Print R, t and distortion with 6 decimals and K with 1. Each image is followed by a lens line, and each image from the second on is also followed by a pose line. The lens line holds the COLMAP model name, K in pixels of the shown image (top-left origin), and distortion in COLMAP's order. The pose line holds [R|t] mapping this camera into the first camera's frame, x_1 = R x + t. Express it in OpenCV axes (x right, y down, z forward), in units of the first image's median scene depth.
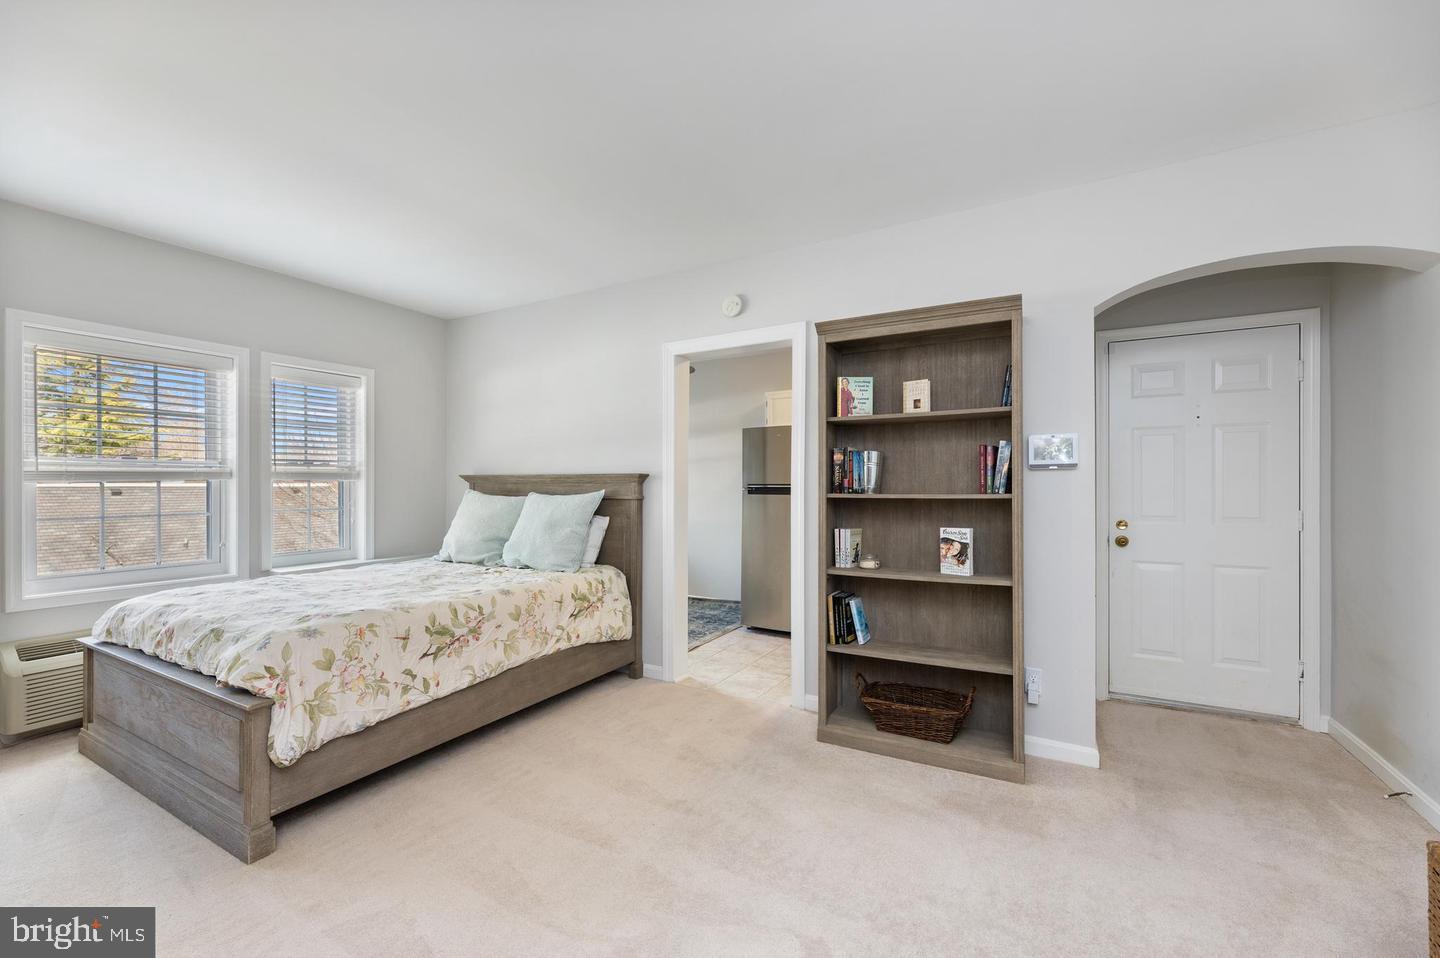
lens RADIAL K [[578.6, 0, 716.2], [0, 578.6, 487.4], [0, 0, 1]] dist [-0.000474, 0.000178]
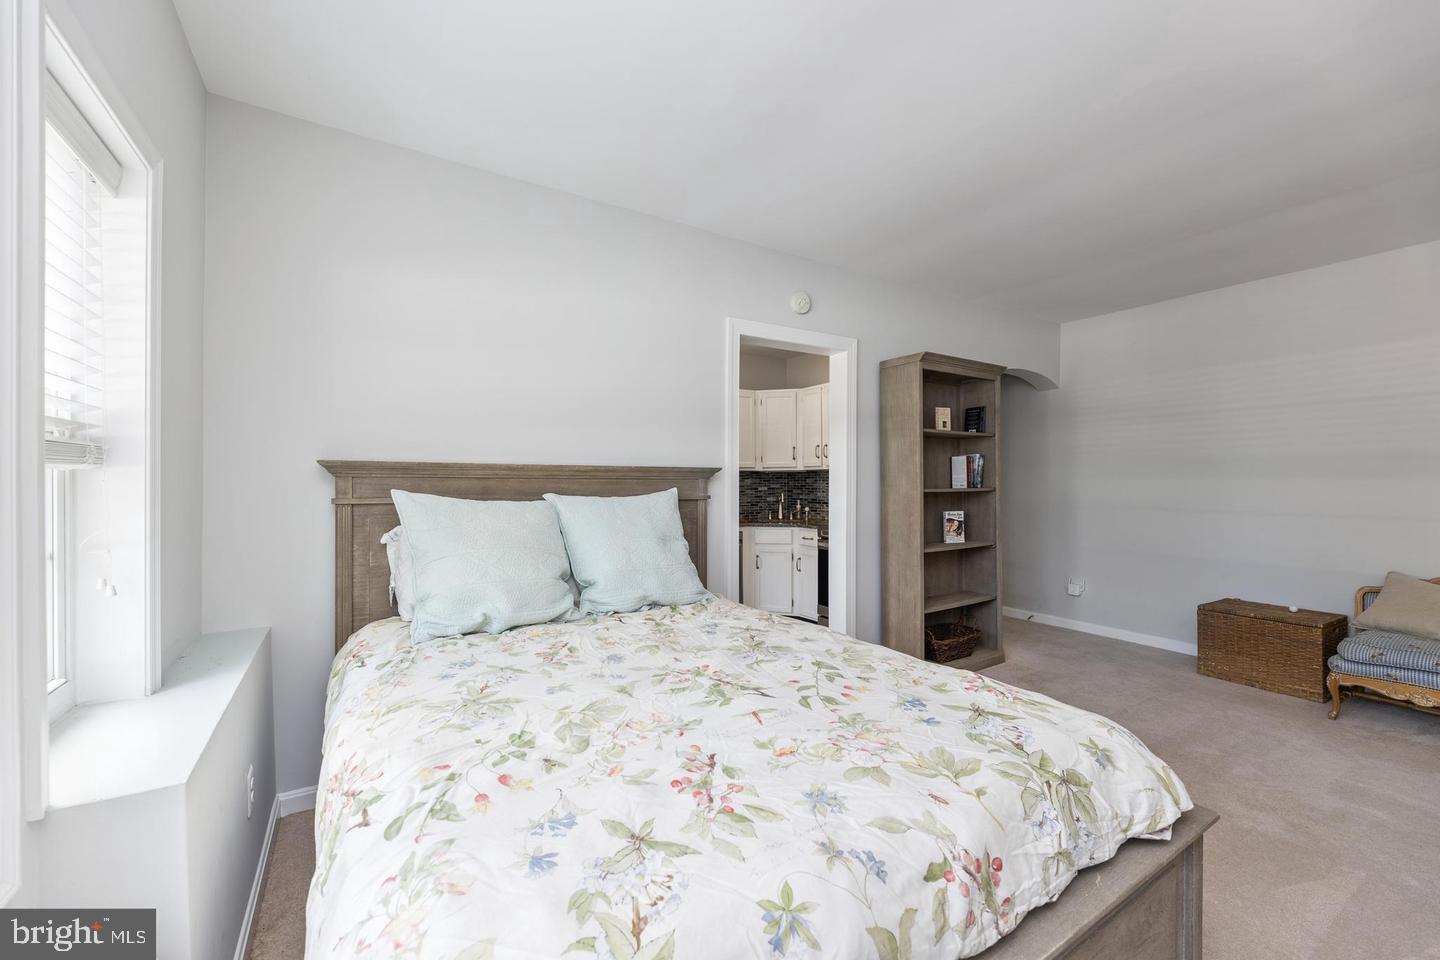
lens RADIAL K [[578.6, 0, 715.7], [0, 578.6, 475.2], [0, 0, 1]] dist [-0.000474, 0.000178]
pose [[0.483102, 0.008578, 0.875522, -1.139210], [0.000809, 0.999947, -0.010244, -0.006688], [-0.875564, 0.005657, 0.483070, 0.798649]]
